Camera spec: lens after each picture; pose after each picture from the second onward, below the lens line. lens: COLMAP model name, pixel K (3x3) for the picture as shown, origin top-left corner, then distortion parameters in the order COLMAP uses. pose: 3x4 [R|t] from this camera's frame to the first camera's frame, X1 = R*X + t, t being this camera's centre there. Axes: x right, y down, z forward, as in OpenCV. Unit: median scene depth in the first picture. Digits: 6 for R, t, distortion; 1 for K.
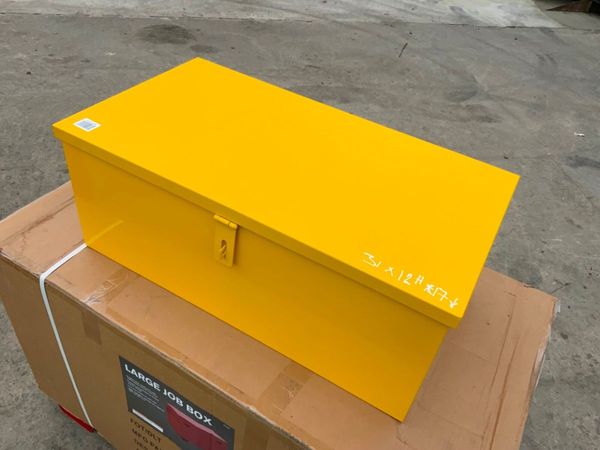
lens RADIAL K [[496.4, 0, 302.2], [0, 496.4, 227.8], [0, 0, 1]] dist [0.046311, -0.090441]
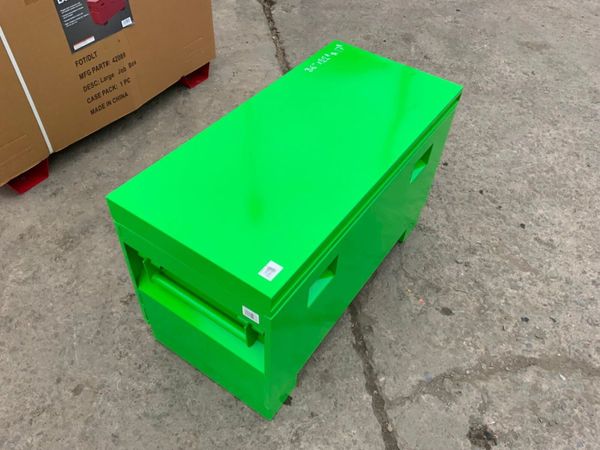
lens RADIAL K [[496.4, 0, 299.2], [0, 496.4, 227.7], [0, 0, 1]] dist [0.046311, -0.090441]
pose [[0.071751, -0.798170, 0.598144, -0.566520], [0.636188, 0.498489, 0.588875, 0.060986], [-0.768190, 0.338279, 0.543554, -0.060858]]
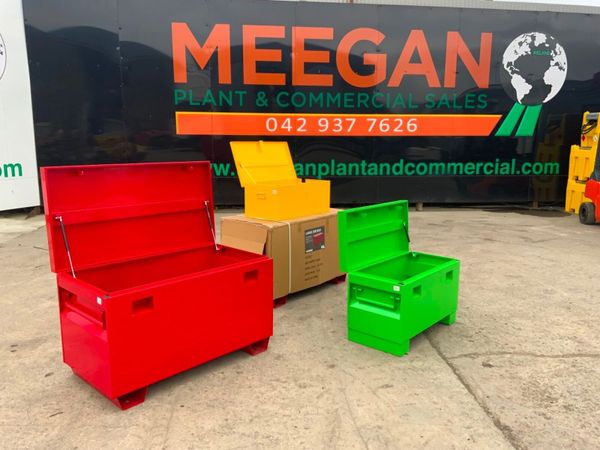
lens RADIAL K [[496.4, 0, 300.0], [0, 496.4, 225.1], [0, 0, 1]] dist [0.046311, -0.090441]
pose [[0.161453, -0.281180, 0.945976, -1.360359], [0.654516, 0.747915, 0.110600, -0.086618], [-0.738608, 0.601300, 0.304789, -0.092895]]
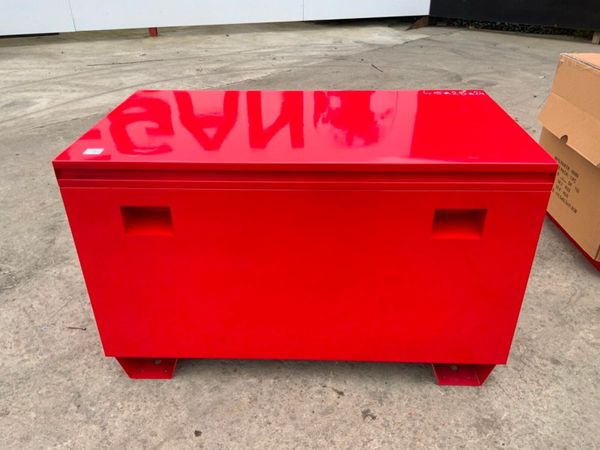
lens RADIAL K [[496.4, 0, 298.8], [0, 496.4, 223.9], [0, 0, 1]] dist [0.046311, -0.090441]
pose [[0.846599, -0.359200, 0.392742, -0.732542], [0.422133, 0.902592, -0.084448, 0.014489], [-0.324152, 0.237283, 0.915763, 0.039134]]
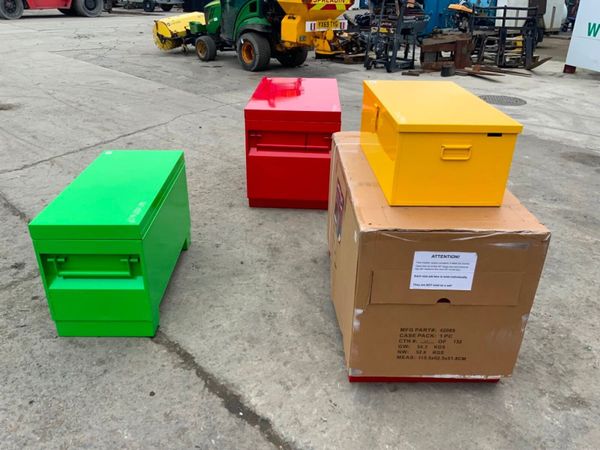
lens RADIAL K [[496.4, 0, 300.7], [0, 496.4, 229.2], [0, 0, 1]] dist [0.046311, -0.090441]
pose [[0.523696, 0.290898, -0.800700, 0.446276], [-0.532734, 0.845272, -0.041342, 0.200152], [0.664783, 0.448211, 0.597637, -0.113689]]
